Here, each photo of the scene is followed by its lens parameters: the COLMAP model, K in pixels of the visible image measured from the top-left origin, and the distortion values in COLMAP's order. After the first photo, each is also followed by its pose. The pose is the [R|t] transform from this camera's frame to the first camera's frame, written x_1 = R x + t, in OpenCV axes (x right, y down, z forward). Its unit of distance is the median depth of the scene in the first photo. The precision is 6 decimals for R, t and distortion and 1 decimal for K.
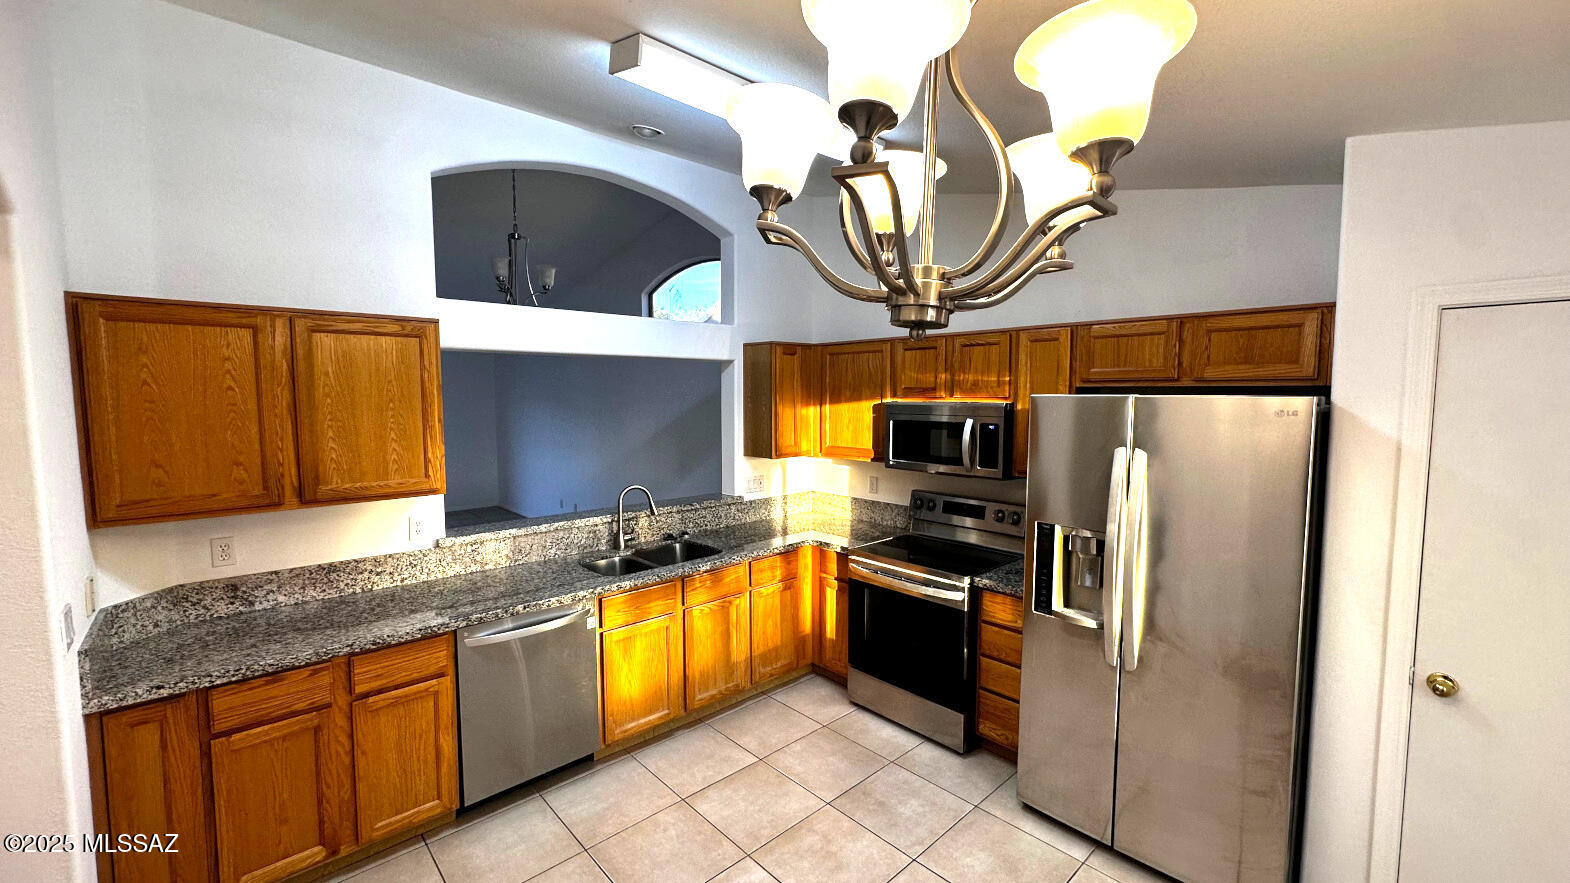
lens RADIAL K [[629.1, 0, 783.2], [0, 629.1, 440.8], [0, 0, 1]] dist [0.000866, 0.000221]
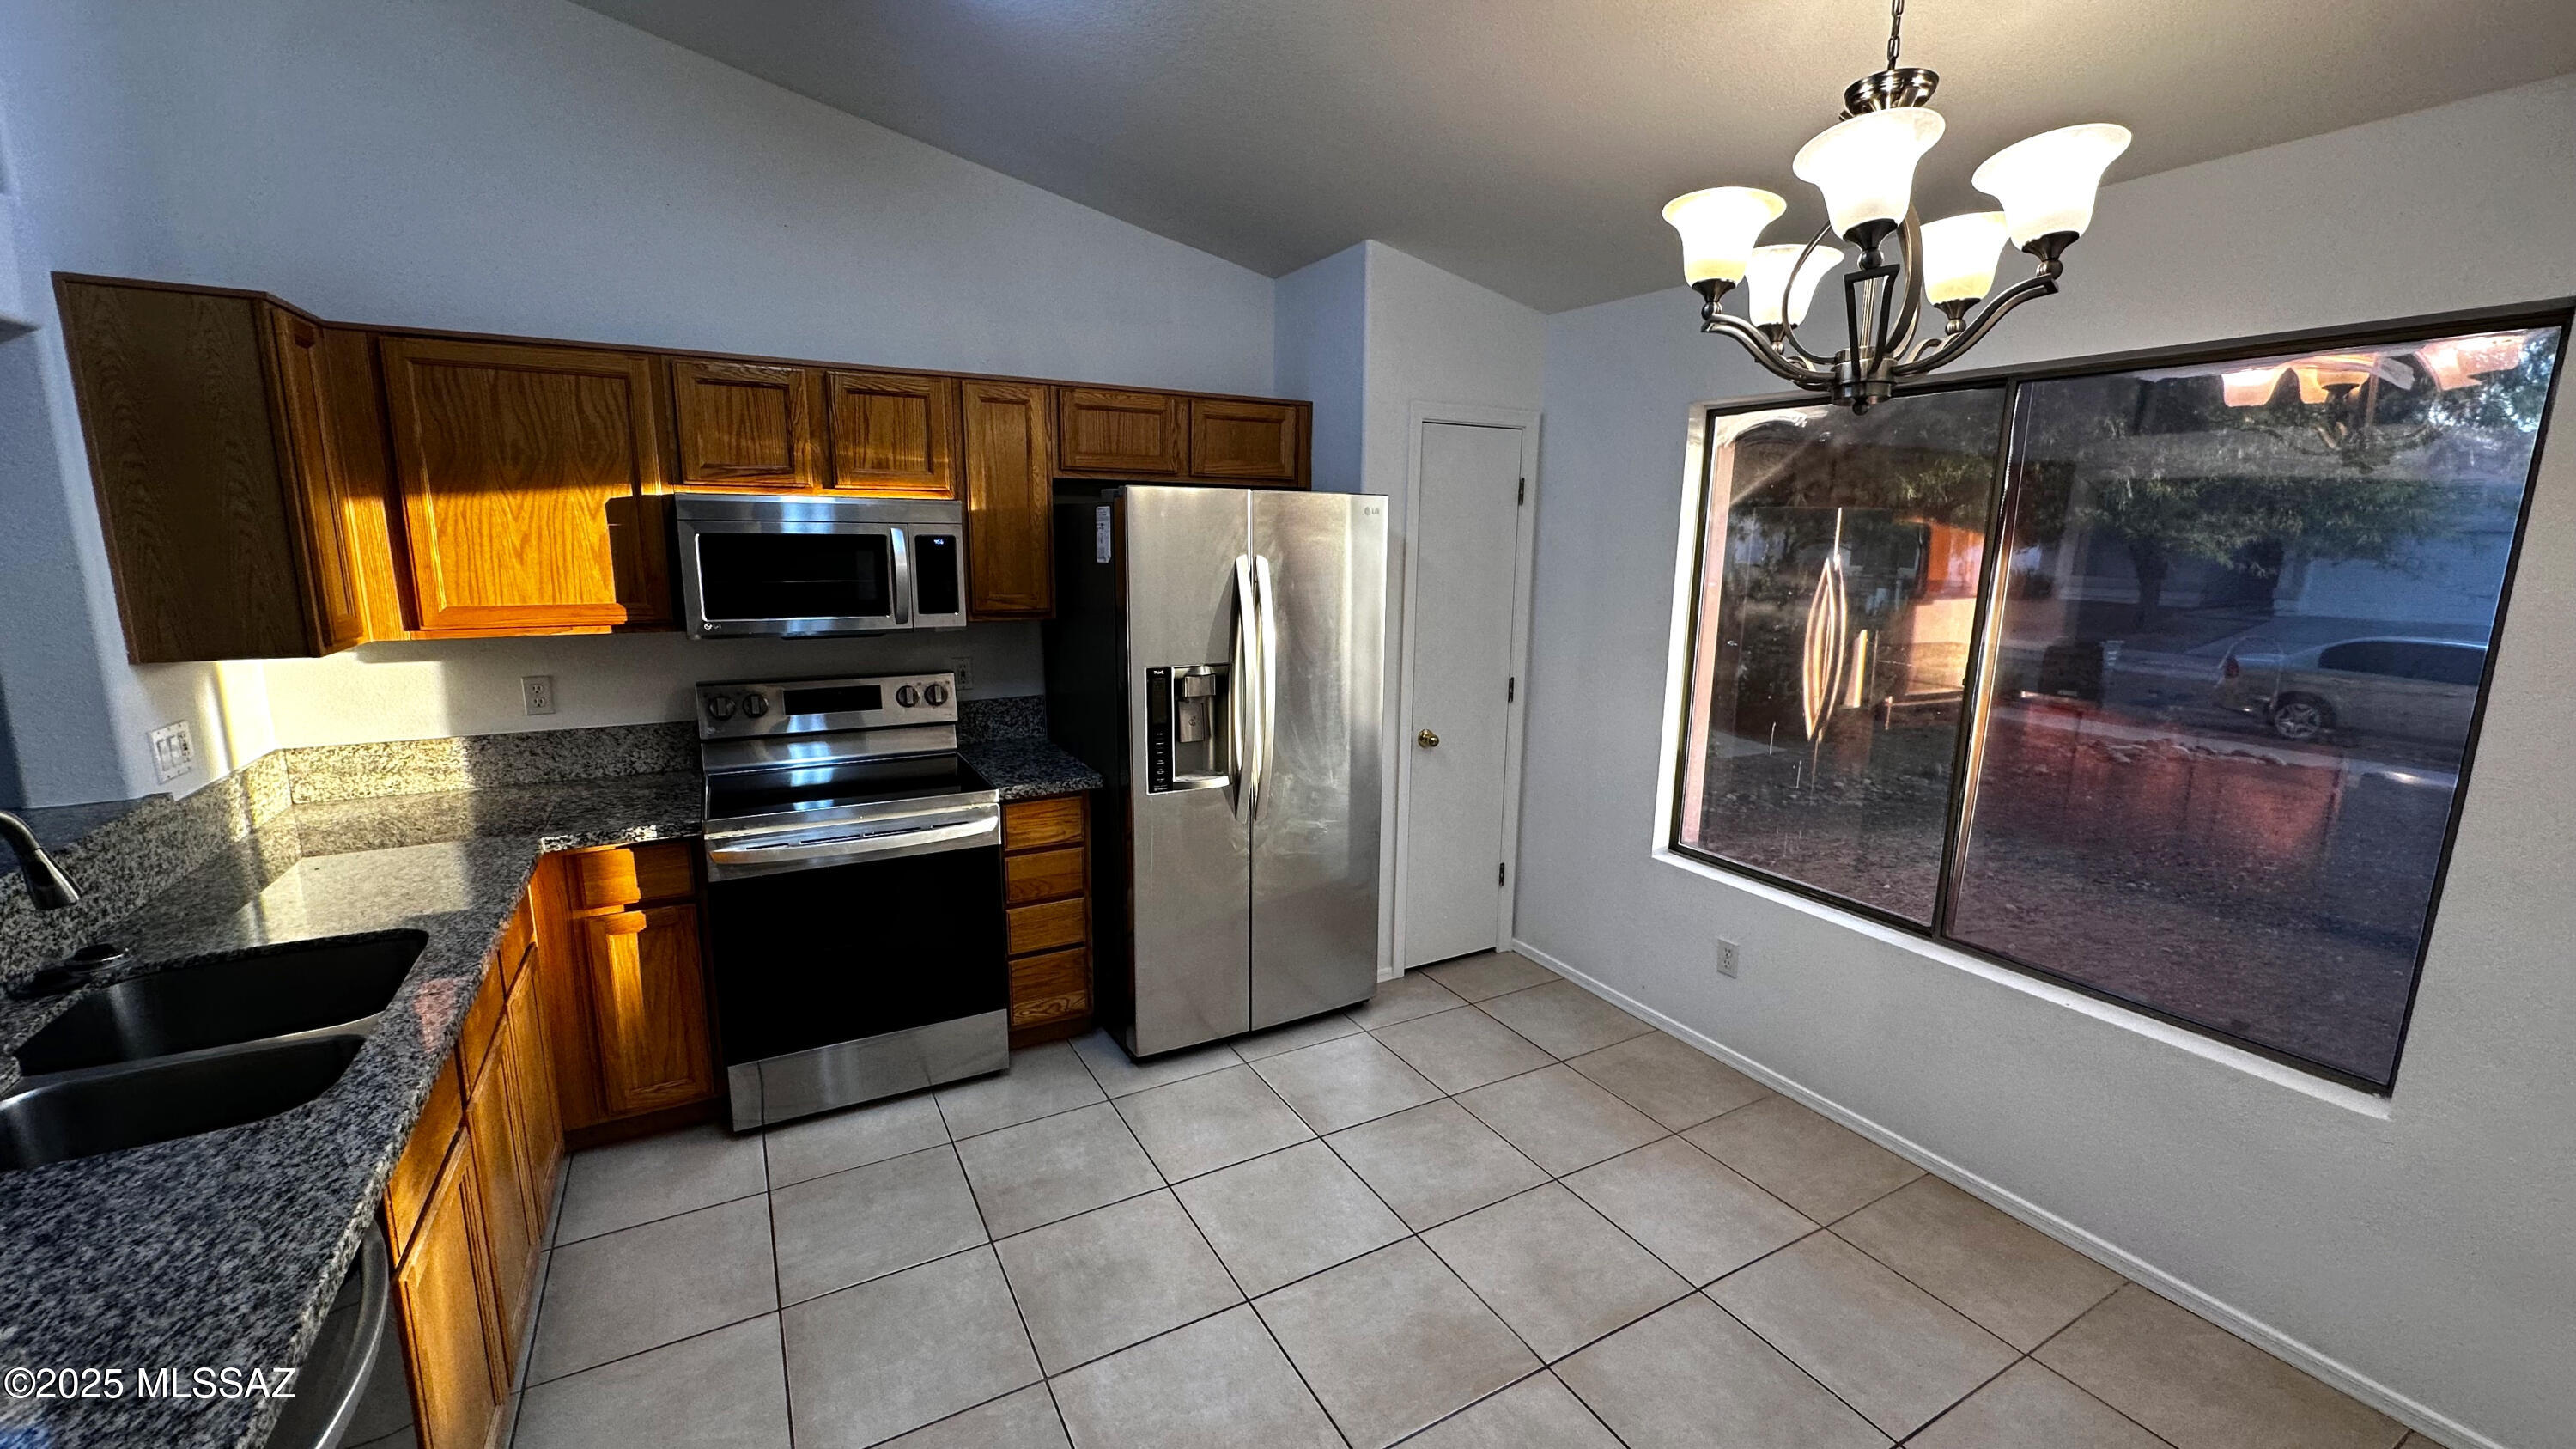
lens RADIAL K [[1032.3, 0, 1288.5], [0, 1032.3, 723.6], [0, 0, 1]] dist [0.000866, 0.000221]
pose [[0.235318, -0.180183, 0.955070, -0.510750], [0.057855, 0.983519, 0.171296, -0.001031], [-0.970195, 0.014947, 0.241865, 0.424287]]
